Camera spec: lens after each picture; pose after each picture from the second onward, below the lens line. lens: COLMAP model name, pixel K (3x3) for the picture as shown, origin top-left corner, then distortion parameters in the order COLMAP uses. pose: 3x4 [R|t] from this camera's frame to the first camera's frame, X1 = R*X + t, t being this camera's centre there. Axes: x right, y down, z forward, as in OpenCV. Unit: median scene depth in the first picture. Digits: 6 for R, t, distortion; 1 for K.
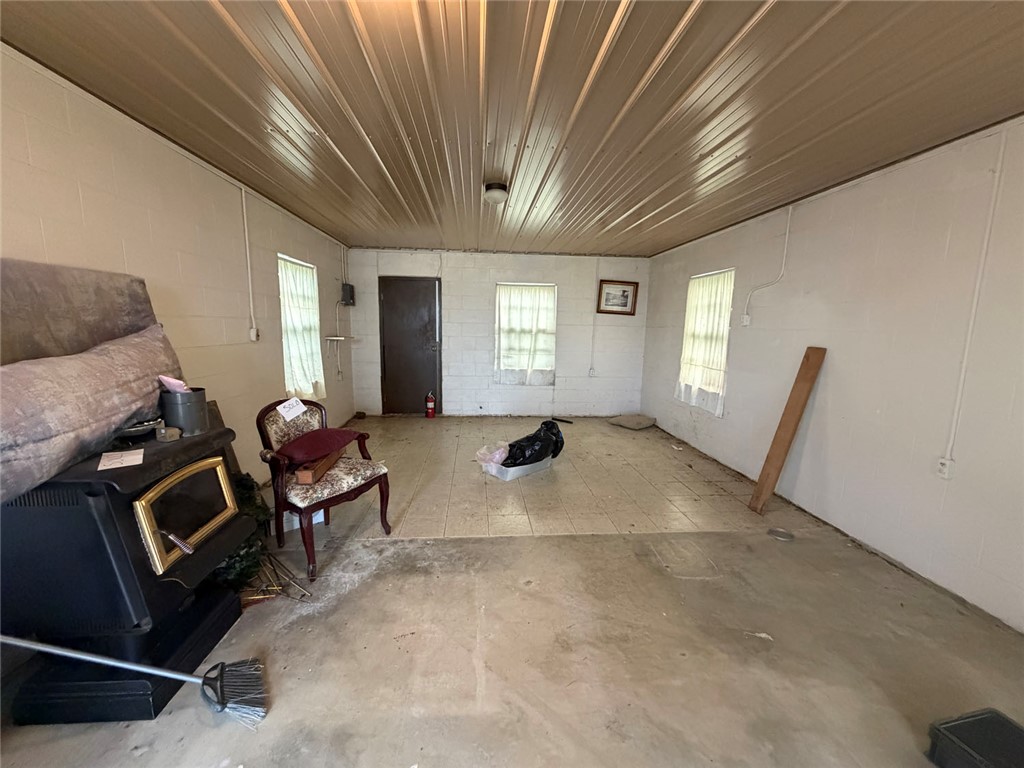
lens RADIAL K [[405.4, 0, 509.6], [0, 405.4, 385.1], [0, 0, 1]] dist [0.000234, -0.000297]
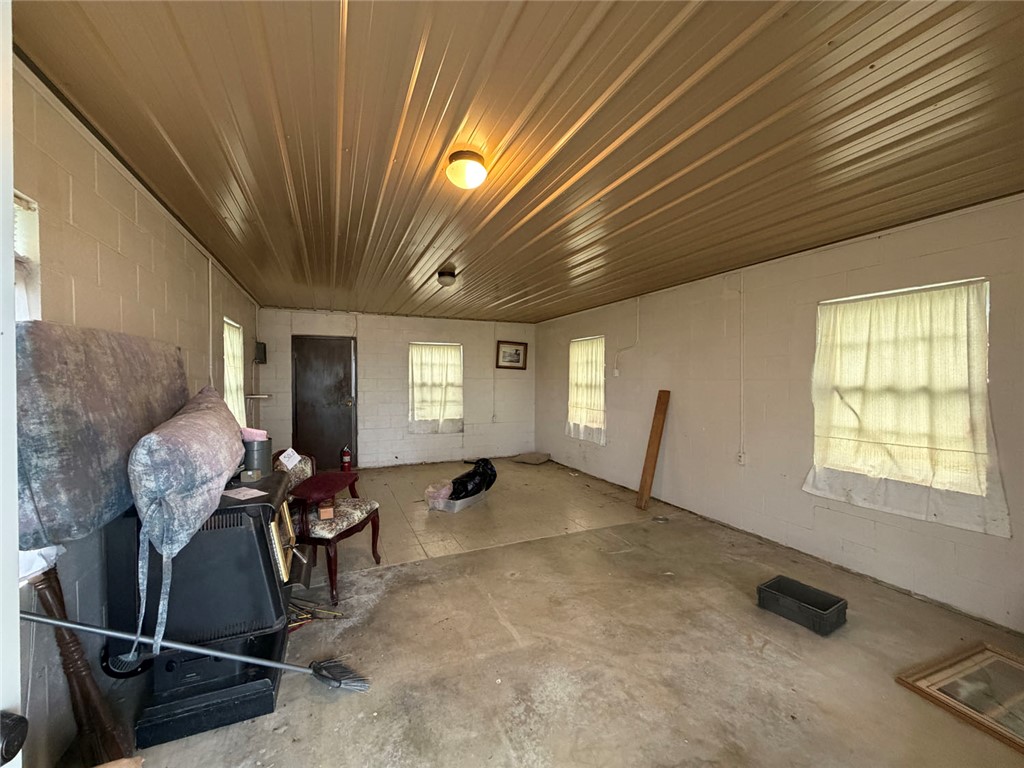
lens RADIAL K [[405.4, 0, 509.6], [0, 405.4, 385.1], [0, 0, 1]] dist [0.000234, -0.000297]
pose [[0.943989, -0.024417, 0.329073, -0.195989], [0.066821, 0.990742, -0.118173, 0.018482], [-0.323141, 0.133543, 0.936881, -0.158058]]
